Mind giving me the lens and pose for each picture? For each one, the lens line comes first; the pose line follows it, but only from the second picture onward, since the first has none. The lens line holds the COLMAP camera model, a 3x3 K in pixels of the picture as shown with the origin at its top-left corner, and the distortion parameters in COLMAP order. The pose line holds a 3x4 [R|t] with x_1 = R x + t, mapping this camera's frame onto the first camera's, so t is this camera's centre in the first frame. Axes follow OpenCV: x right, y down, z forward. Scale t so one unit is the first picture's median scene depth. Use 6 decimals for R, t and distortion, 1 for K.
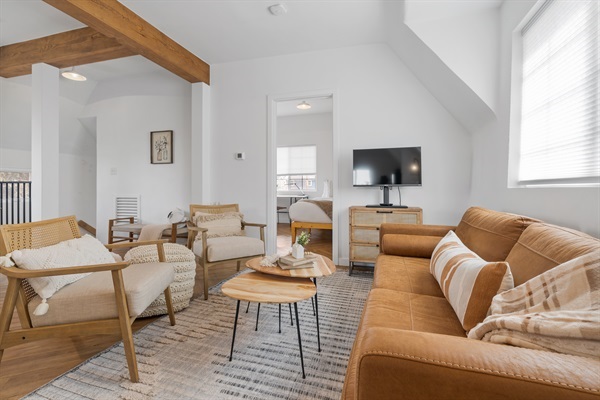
lens RADIAL K [[275.6, 0, 302.2], [0, 275.6, 196.3], [0, 0, 1]] dist [-0.001785, 0.000208]
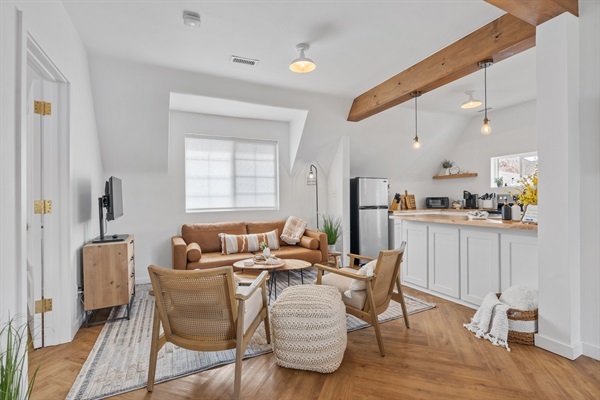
lens RADIAL K [[277.4, 0, 300.0], [0, 277.4, 200.0], [0, 0, 1]] dist [-0.002208, -0.000287]
pose [[-0.685062, -0.005329, 0.728465, -0.837353], [0.029807, 0.998931, 0.035338, -0.111856], [-0.727874, 0.045922, -0.684171, 1.180615]]
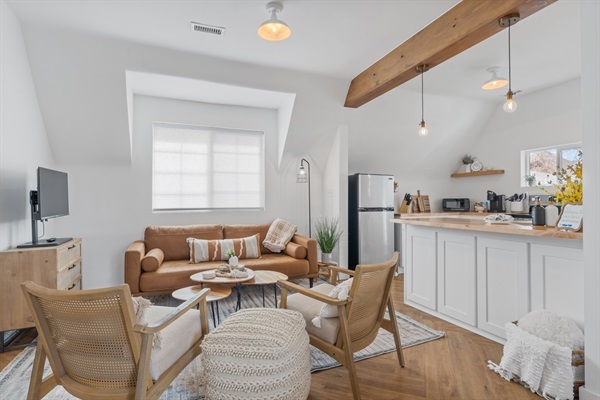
lens RADIAL K [[296.0, 0, 298.3], [0, 296.0, 199.1], [0, 0, 1]] dist [0.000485, 0.000157]
pose [[-0.648668, 0.000017, 0.761072, -0.813322], [0.024738, 0.999472, 0.021062, -0.090026], [-0.760669, 0.032489, -0.648326, 1.003851]]
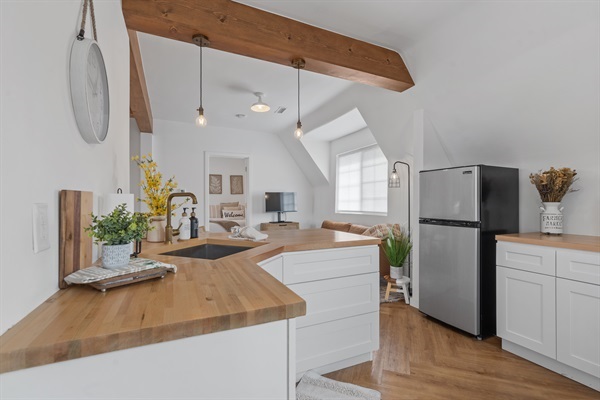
lens RADIAL K [[277.4, 0, 300.0], [0, 277.4, 200.0], [0, 0, 1]] dist [-0.002208, -0.000287]
pose [[0.744176, 0.000745, 0.667983, -0.889494], [0.025732, 0.999225, -0.029781, -0.057101], [-0.667488, 0.039351, 0.743580, -0.531451]]
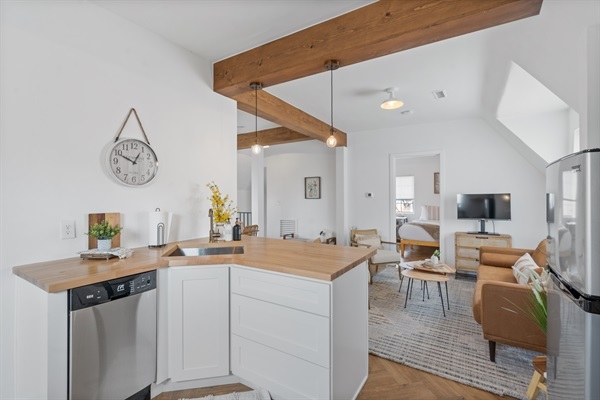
lens RADIAL K [[277.4, 0, 300.0], [0, 277.4, 200.0], [0, 0, 1]] dist [-0.002208, -0.000287]
pose [[0.963623, -0.003860, -0.267238, -0.233989], [-0.003067, 0.999670, -0.025499, -0.099279], [0.267249, 0.025391, 0.963293, -0.670917]]
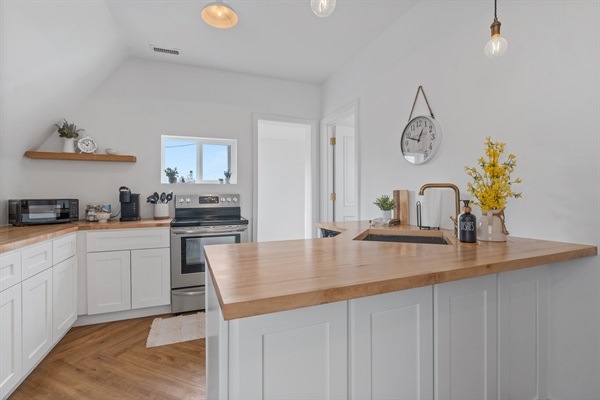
lens RADIAL K [[275.6, 0, 302.2], [0, 275.6, 196.3], [0, 0, 1]] dist [-0.001785, 0.000208]
pose [[-0.786198, -0.003157, -0.617967, -0.161742], [-0.020944, 0.999549, 0.021538, -0.077151], [0.617620, 0.029876, -0.785909, 0.286979]]
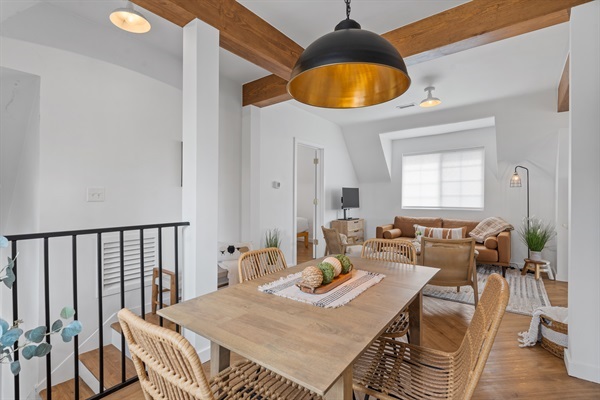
lens RADIAL K [[280.9, 0, 308.0], [0, 280.9, 200.5], [0, 0, 1]] dist [0.000533, 0.000054]
pose [[0.334234, -0.011666, 0.942418, -1.549552], [0.028095, 0.999602, 0.002410, -0.100889], [-0.942071, 0.025672, 0.334428, 0.634400]]
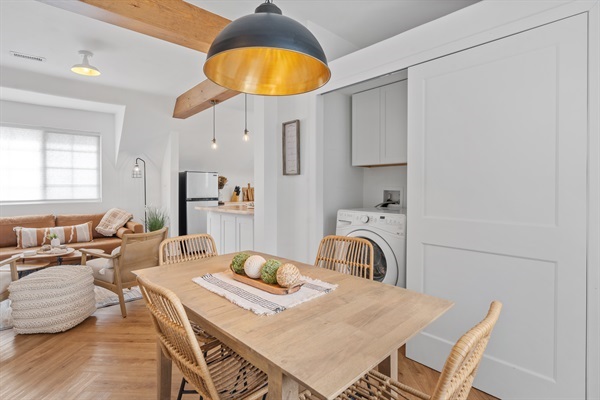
lens RADIAL K [[300.6, 0, 292.6], [0, 300.6, 190.8], [0, 0, 1]] dist [-0.000987, -0.000636]
pose [[-0.866284, -0.006020, 0.499516, -1.365559], [0.015660, 0.999109, 0.039198, -0.116883], [-0.499307, 0.041779, -0.865418, 1.113461]]
